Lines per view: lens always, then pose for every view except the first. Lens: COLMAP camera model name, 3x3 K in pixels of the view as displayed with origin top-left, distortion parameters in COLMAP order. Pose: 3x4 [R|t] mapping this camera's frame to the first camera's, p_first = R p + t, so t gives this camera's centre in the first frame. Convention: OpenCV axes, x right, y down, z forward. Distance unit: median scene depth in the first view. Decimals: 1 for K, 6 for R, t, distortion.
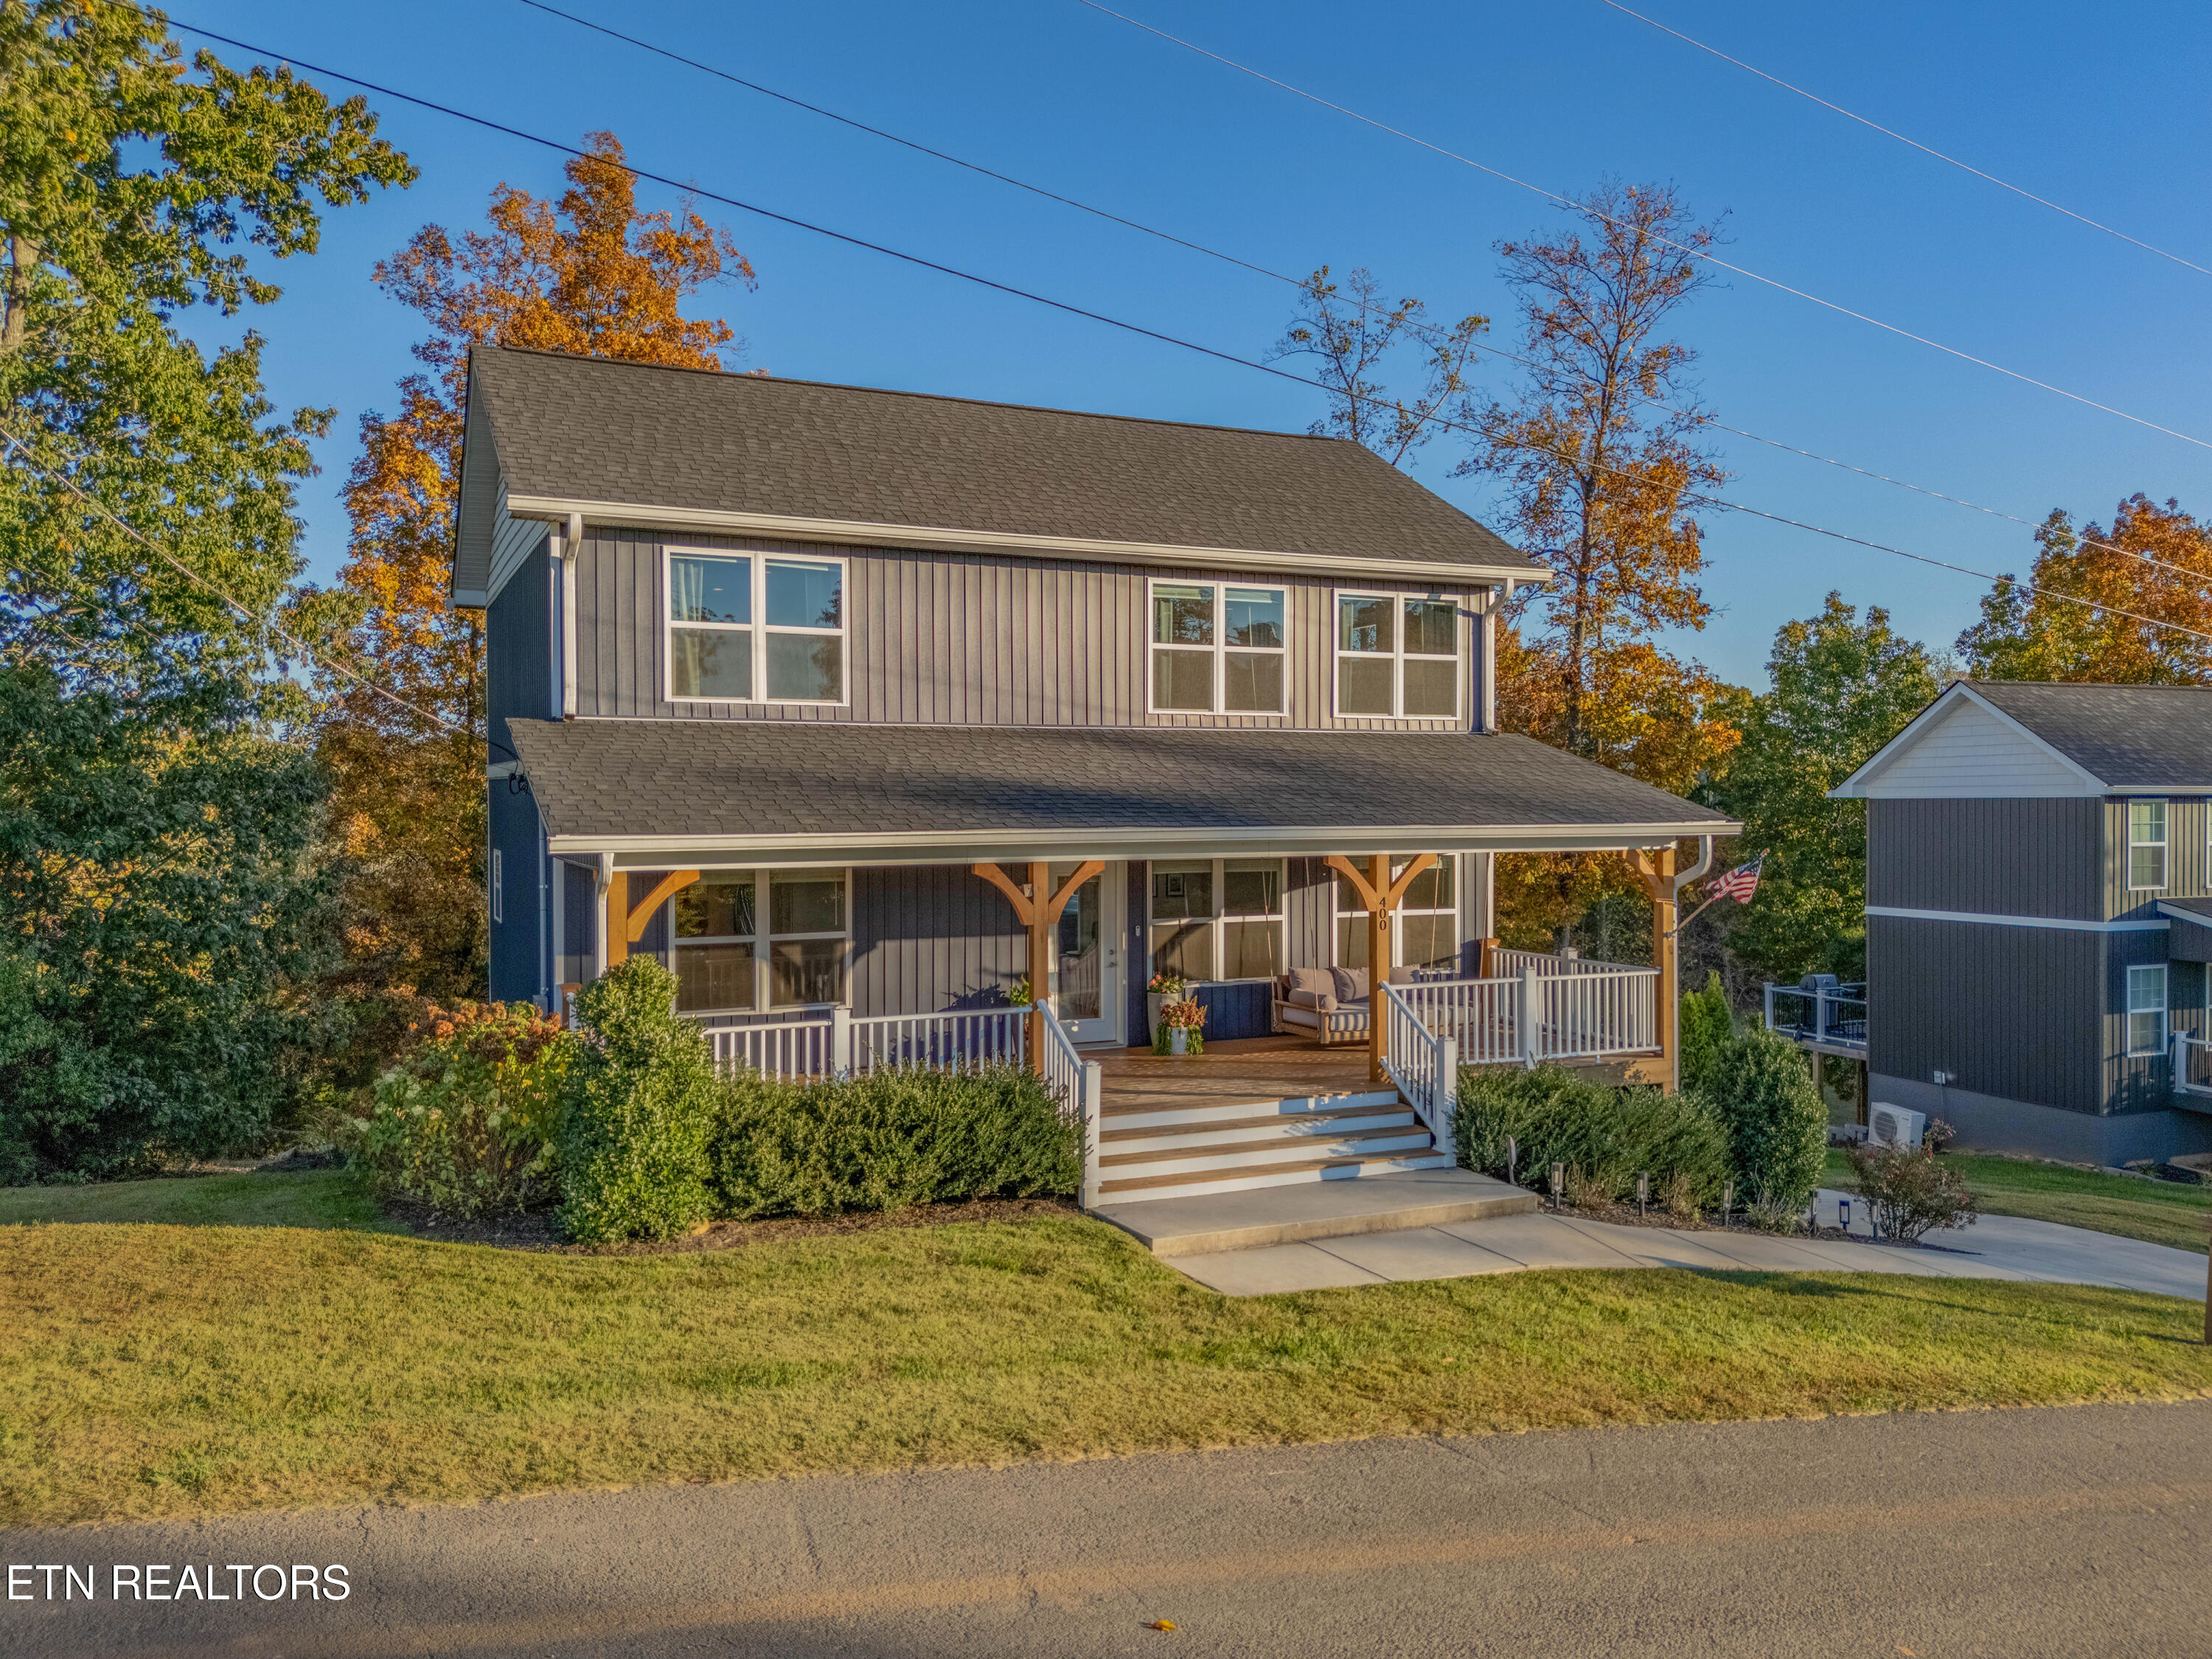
lens RADIAL K [[1546.2, 0, 1069.2], [0, 1546.2, 819.2], [0, 0, 1]] dist [0.034222, -0.016324]
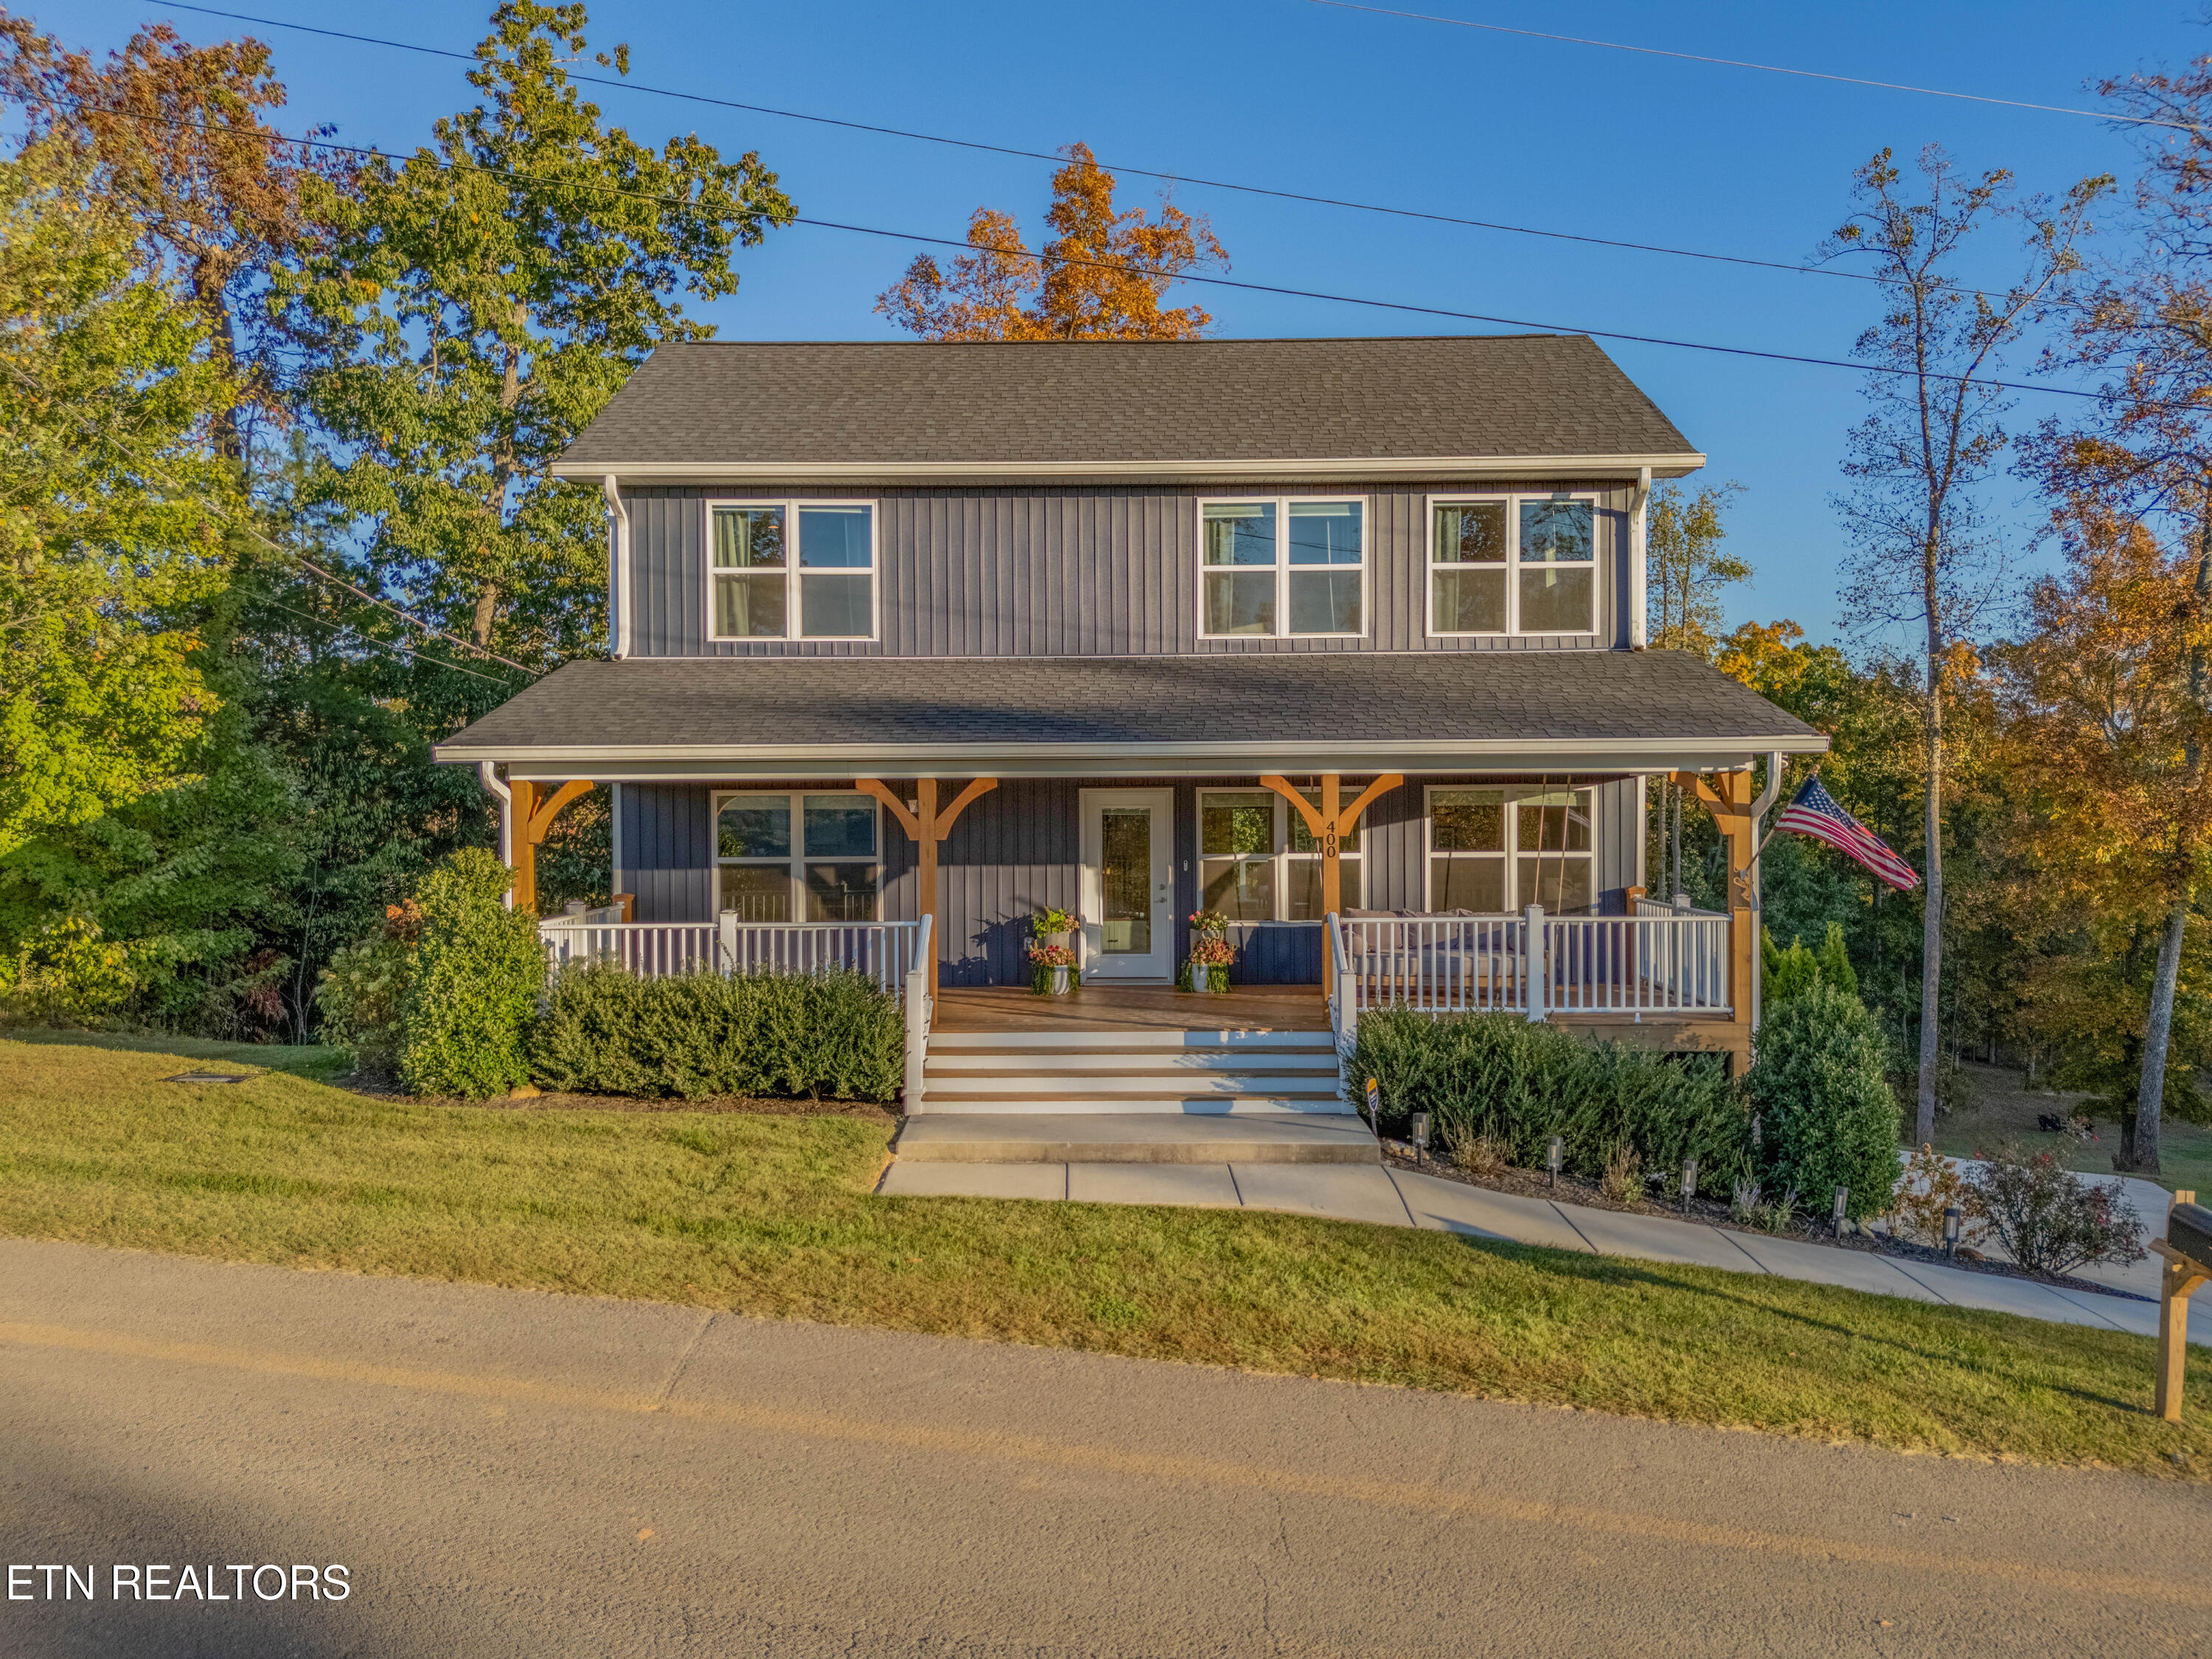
lens RADIAL K [[1546.2, 0, 1125.3], [0, 1546.2, 823.7], [0, 0, 1]] dist [0.034222, -0.016324]
pose [[0.912578, 0.003112, -0.408891, 0.433858], [-0.000659, 0.999981, 0.006138, 0.043452], [0.408902, -0.005332, 0.912563, 0.110341]]
